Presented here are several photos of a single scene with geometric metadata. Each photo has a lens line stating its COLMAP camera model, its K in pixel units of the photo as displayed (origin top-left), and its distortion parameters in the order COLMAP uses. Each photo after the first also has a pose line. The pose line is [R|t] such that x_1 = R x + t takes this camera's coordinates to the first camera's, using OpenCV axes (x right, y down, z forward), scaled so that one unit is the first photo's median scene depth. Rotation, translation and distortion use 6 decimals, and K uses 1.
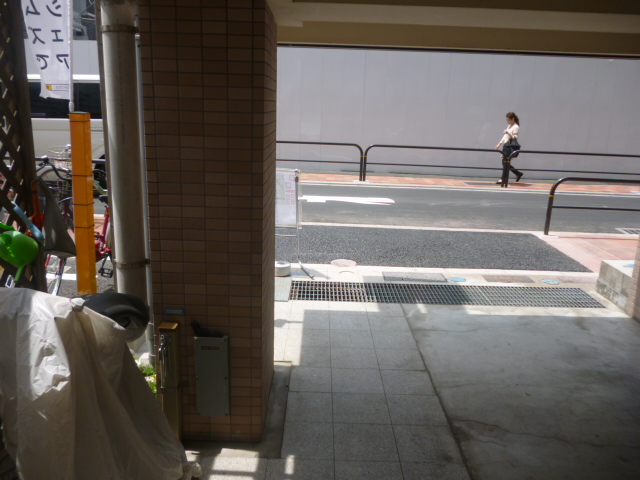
lens RADIAL K [[529.8, 0, 320.8], [0, 529.8, 242.5], [0, 0, 1]] dist [-0.035686, 0.002500]
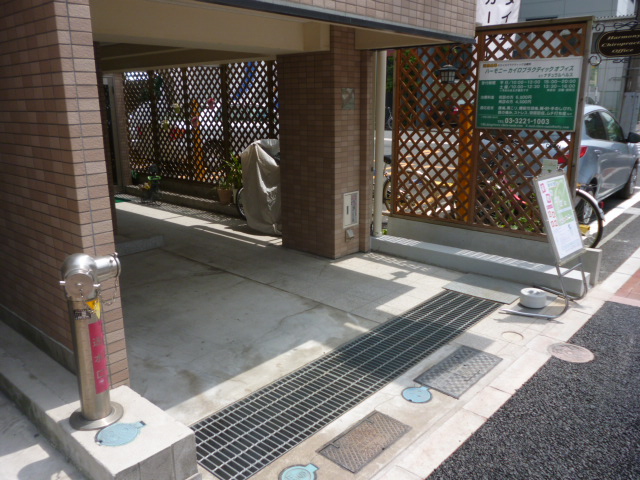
lens RADIAL K [[529.8, 0, 320.8], [0, 529.8, 242.5], [0, 0, 1]] dist [-0.035686, 0.002500]
pose [[-0.659713, 0.169637, -0.732122, 0.845845], [-0.202419, 0.898078, 0.390490, -0.326403], [0.723744, 0.405806, -0.558136, 1.403257]]
